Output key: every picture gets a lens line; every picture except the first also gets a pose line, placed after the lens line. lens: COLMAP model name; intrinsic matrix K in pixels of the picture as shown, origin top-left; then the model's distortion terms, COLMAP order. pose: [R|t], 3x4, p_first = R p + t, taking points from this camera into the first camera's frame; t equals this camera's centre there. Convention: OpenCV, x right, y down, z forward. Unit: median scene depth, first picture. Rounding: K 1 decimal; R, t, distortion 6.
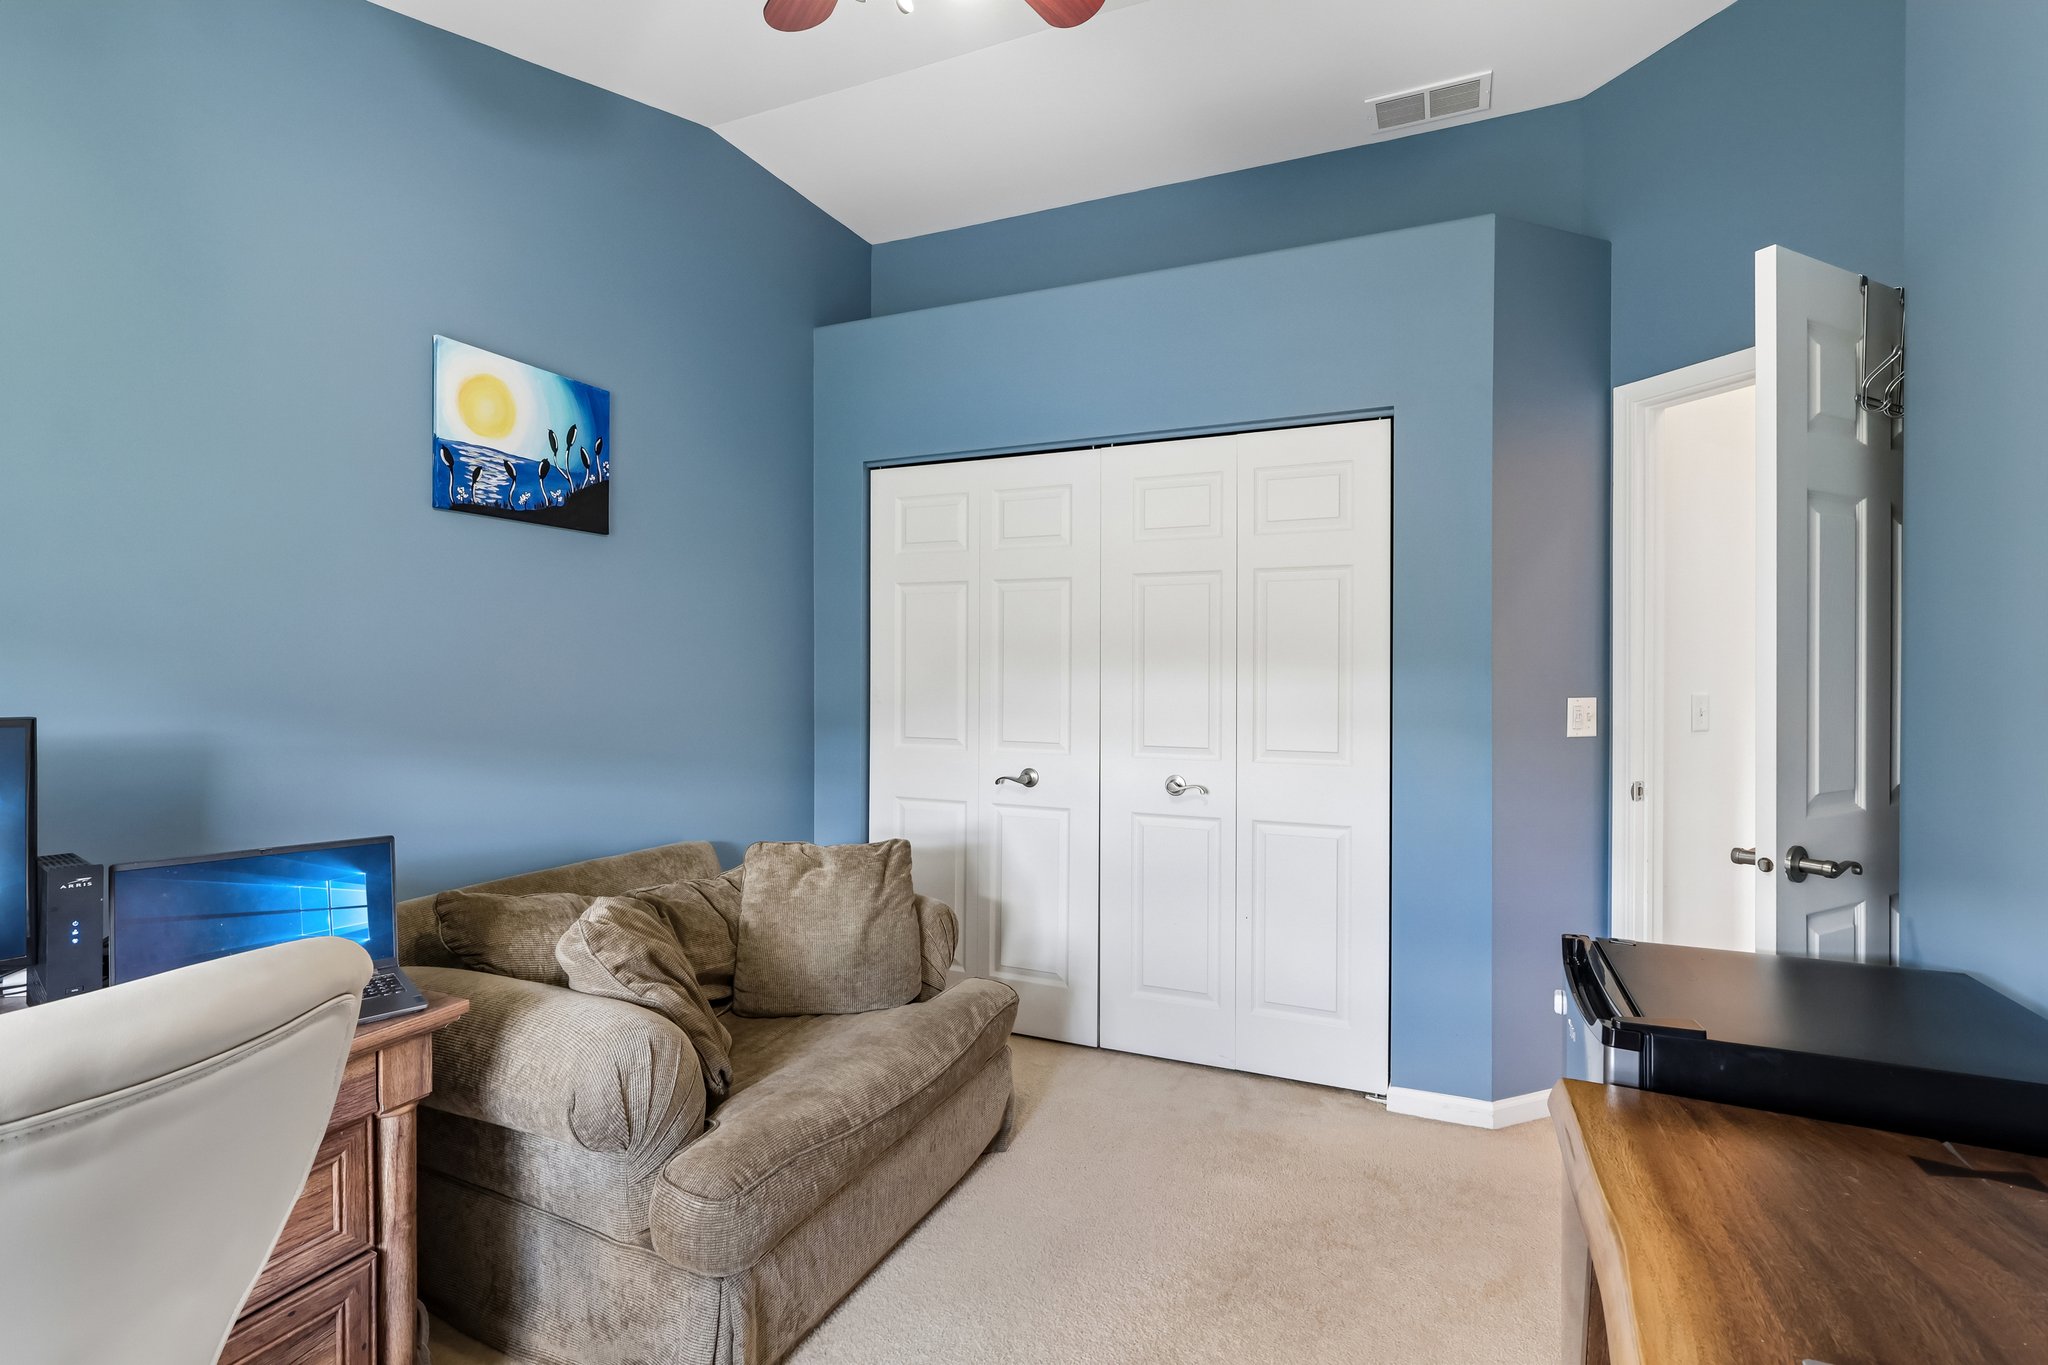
lens RADIAL K [[963.3, 0, 1016.5], [0, 963.3, 673.2], [0, 0, 1]] dist [-0.003495, -0.000730]
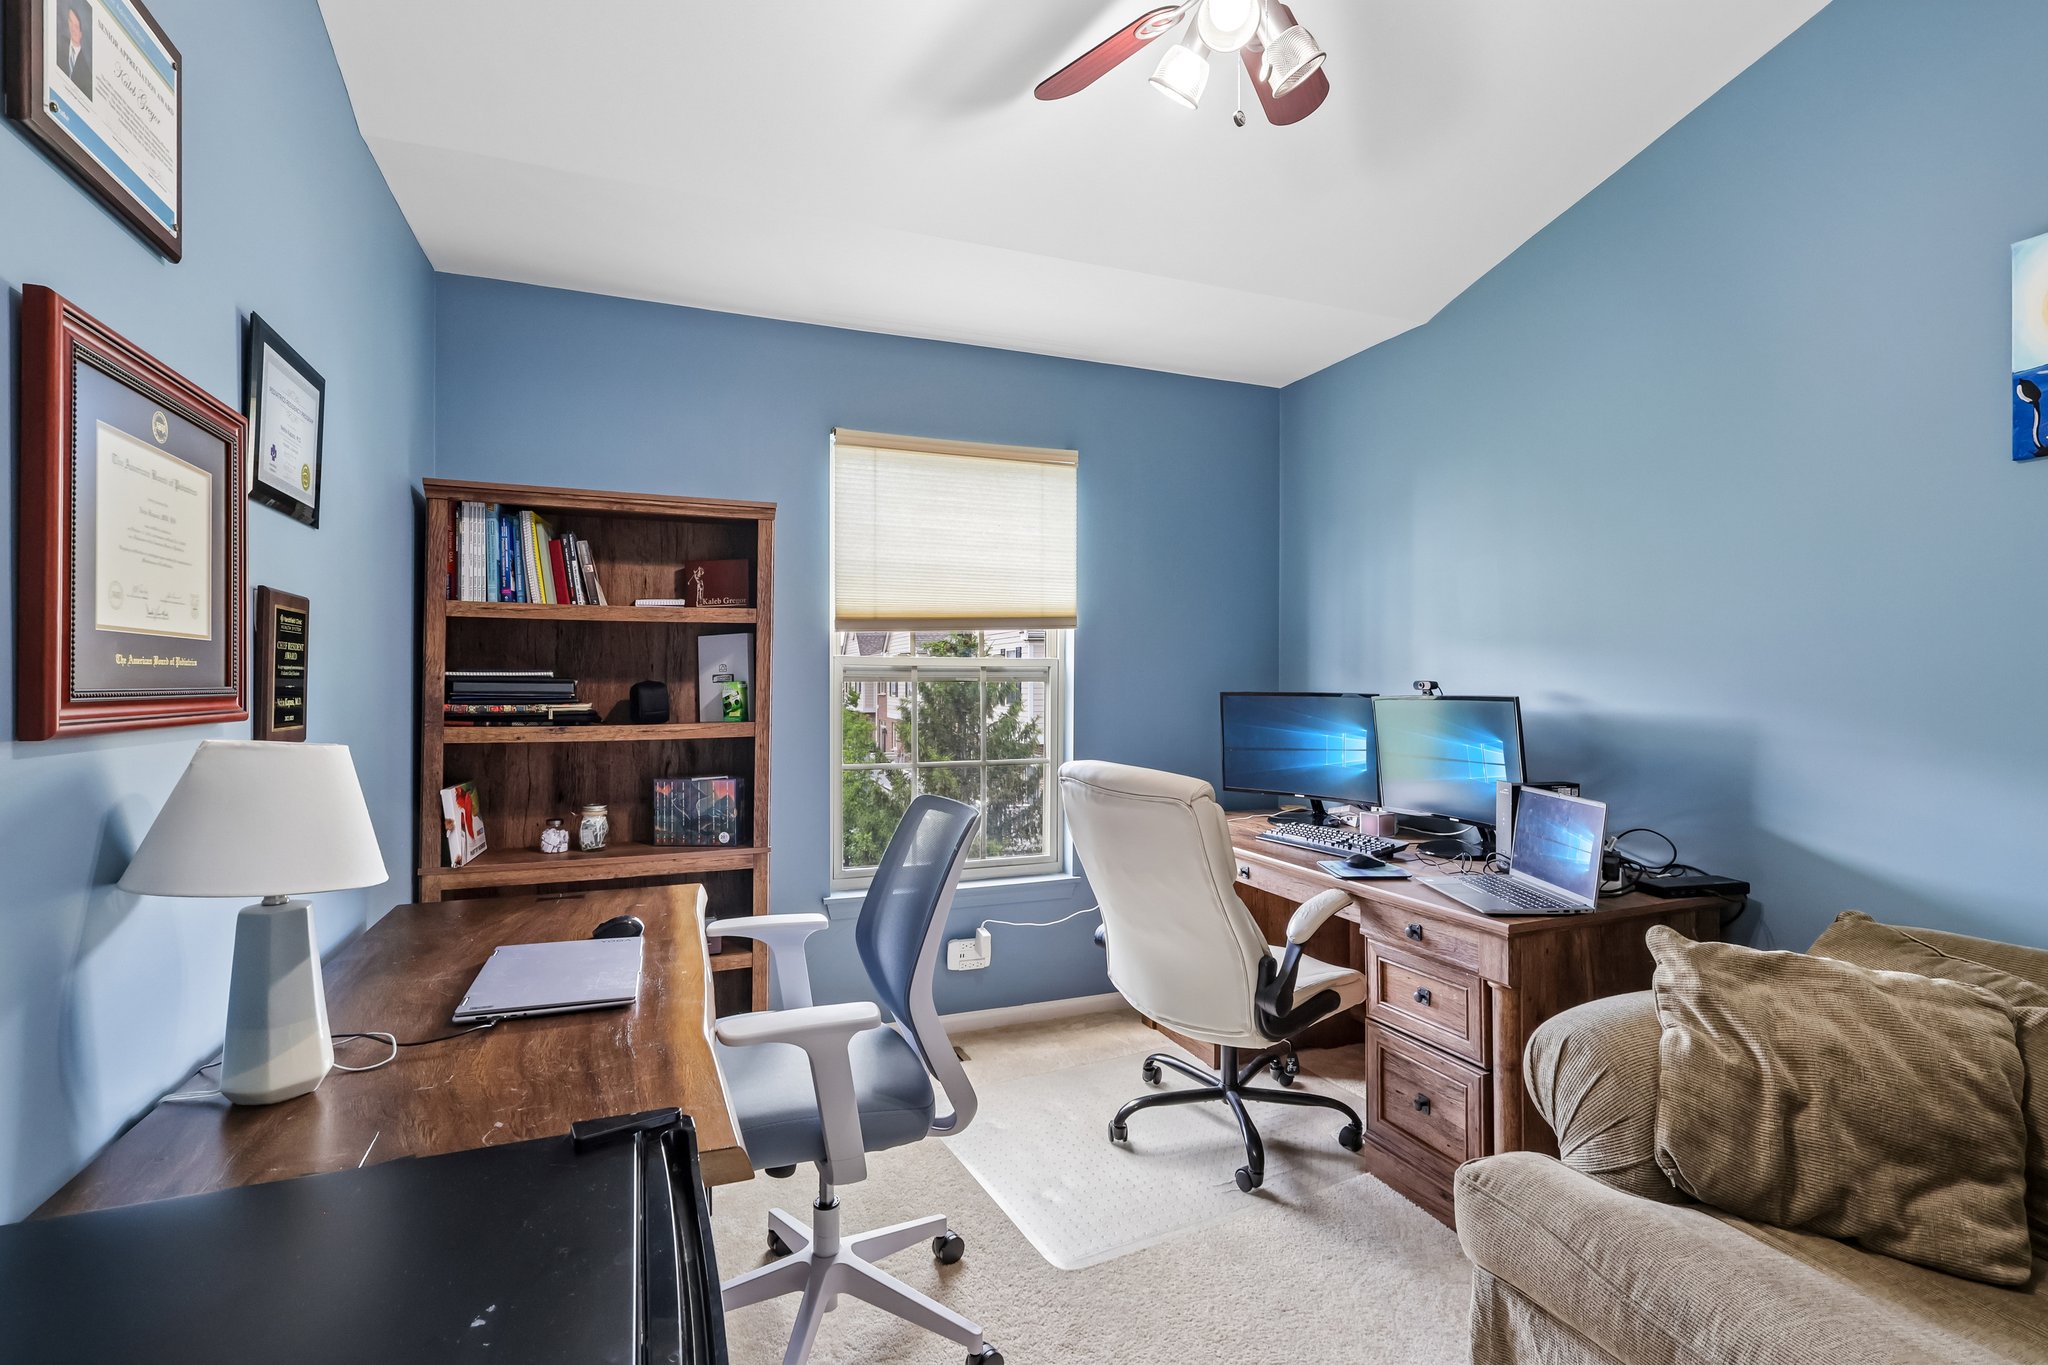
lens RADIAL K [[963.3, 0, 1016.5], [0, 963.3, 673.2], [0, 0, 1]] dist [-0.003495, -0.000730]
pose [[-0.687726, -0.009714, -0.725905, 0.846641], [0.001432, 0.999890, -0.014737, 0.024529], [0.725969, -0.011175, -0.687637, 1.452902]]
